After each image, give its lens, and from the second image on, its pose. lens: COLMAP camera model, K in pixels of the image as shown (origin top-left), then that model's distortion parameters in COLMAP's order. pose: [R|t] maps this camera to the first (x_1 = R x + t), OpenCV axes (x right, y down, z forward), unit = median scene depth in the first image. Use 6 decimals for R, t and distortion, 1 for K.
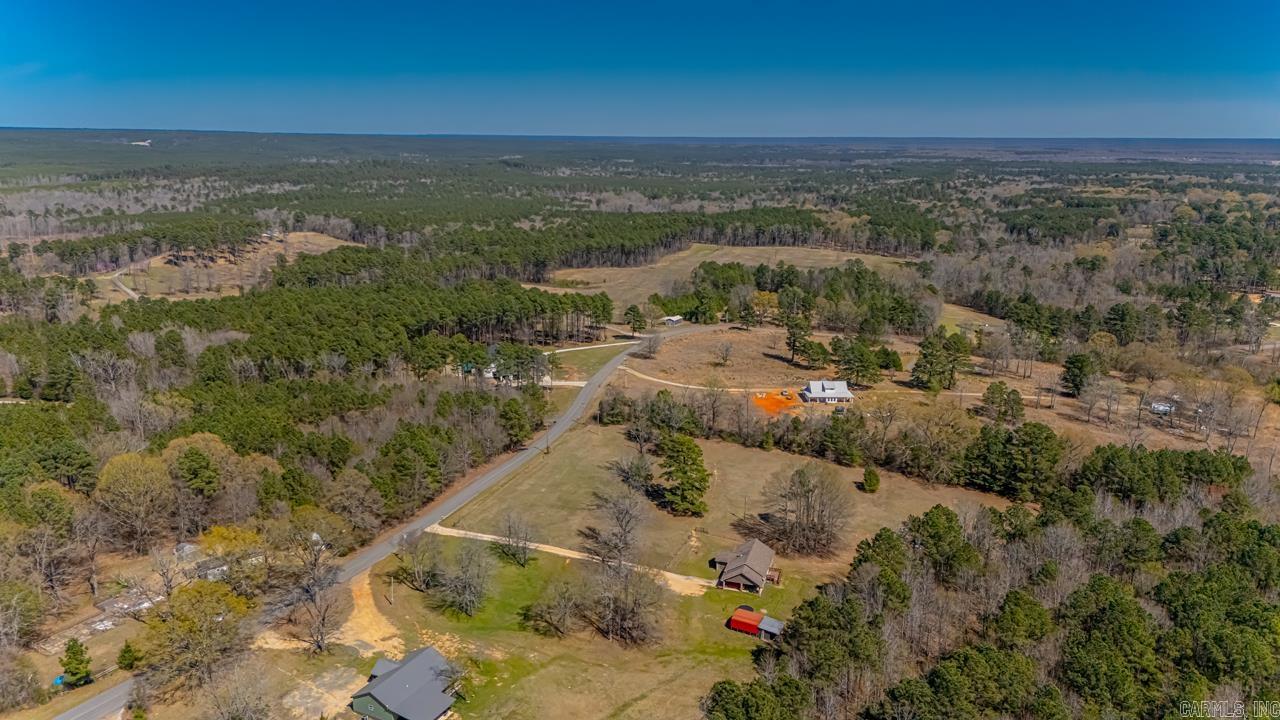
lens RADIAL K [[933.8, 0, 640.6], [0, 933.8, 354.3], [0, 0, 1]] dist [0.090637, -0.104234]
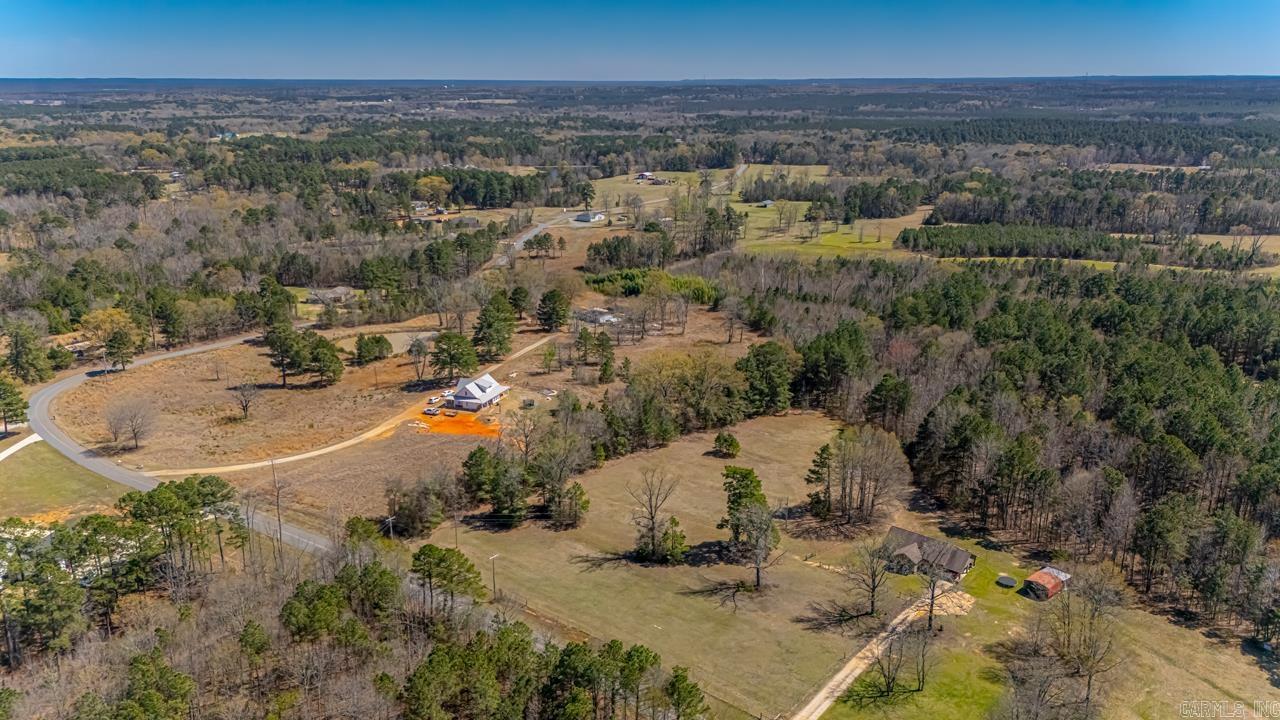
lens RADIAL K [[933.8, 0, 641.5], [0, 933.8, 362.6], [0, 0, 1]] dist [0.090637, -0.104234]
pose [[0.383406, -0.276884, 0.881099, -0.333552], [0.216893, 0.954318, 0.205512, -0.088273], [-0.897751, 0.112310, 0.425945, 0.371531]]
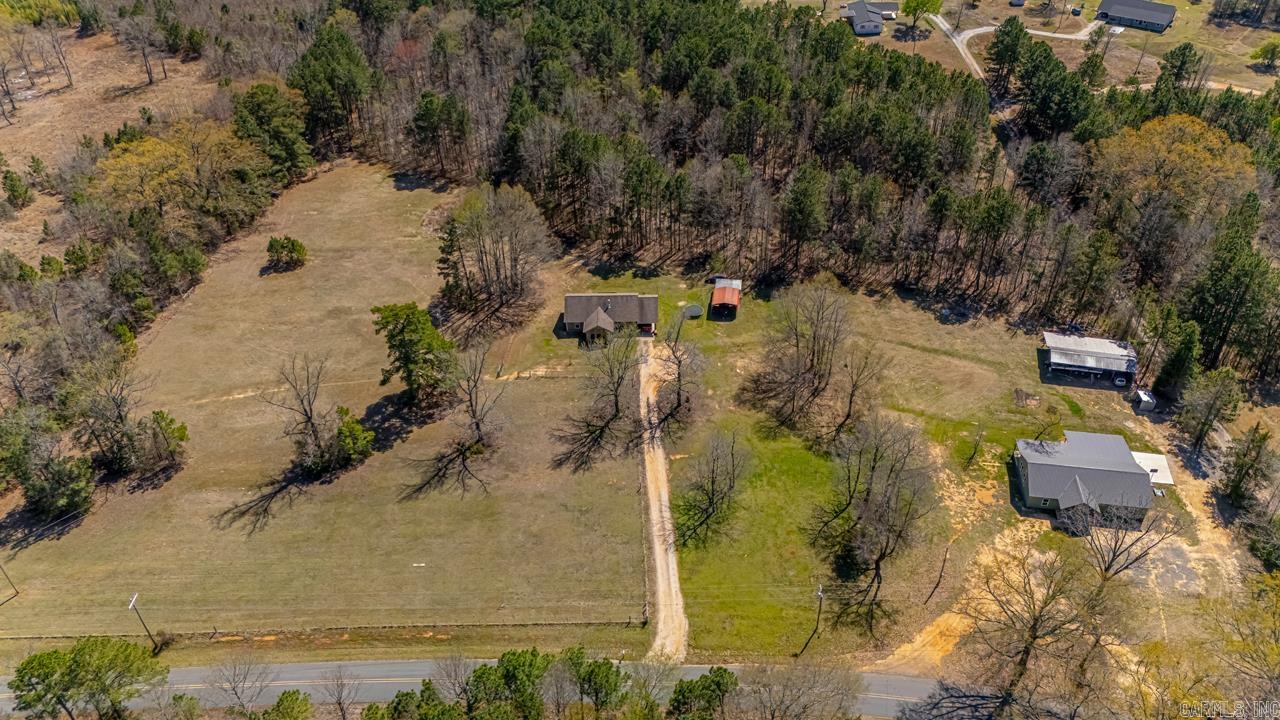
lens RADIAL K [[933.8, 0, 646.9], [0, 933.8, 353.1], [0, 0, 1]] dist [0.090637, -0.104234]
pose [[-0.301082, -0.589823, 0.749305, -0.232988], [0.231483, 0.717058, 0.657452, -0.121145], [-0.925076, 0.371398, -0.079359, 0.465037]]
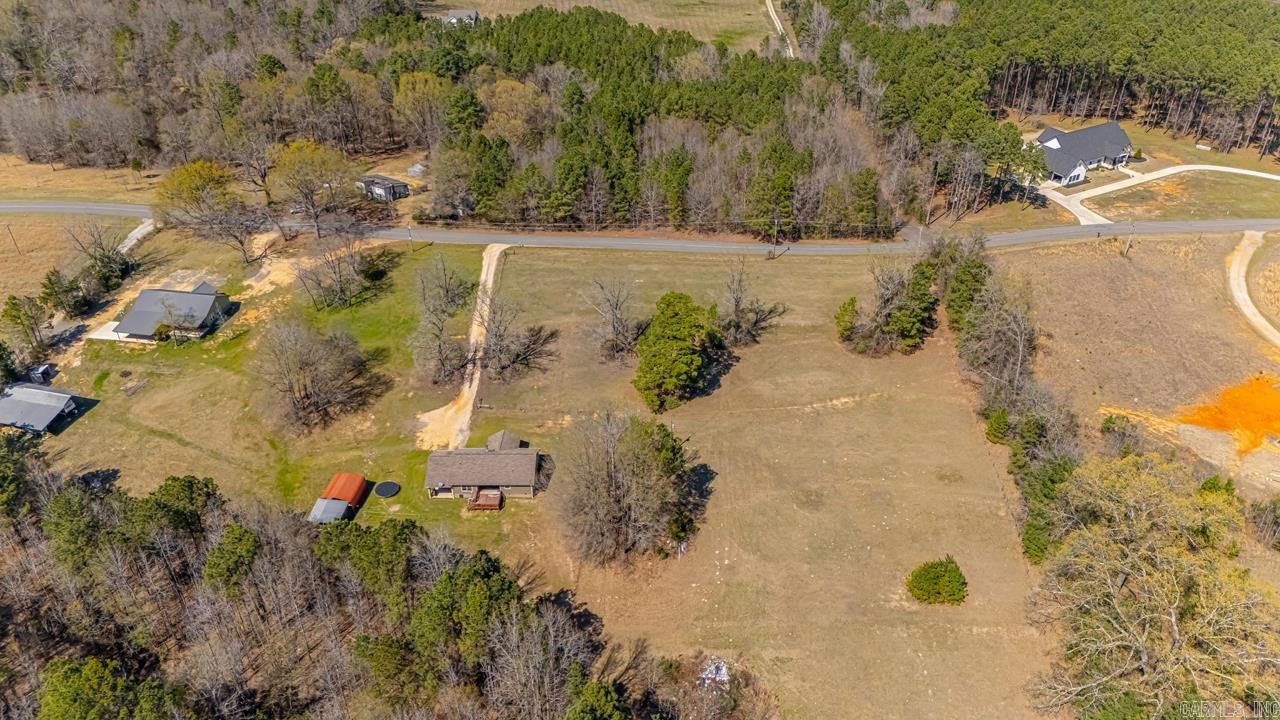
lens RADIAL K [[933.8, 0, 637.1], [0, 933.8, 352.7], [0, 0, 1]] dist [0.090637, -0.104234]
pose [[0.278005, 0.507714, -0.815438, 0.299732], [-0.209997, 0.860492, 0.464172, -0.088481], [0.937344, 0.042197, 0.345840, 0.380790]]
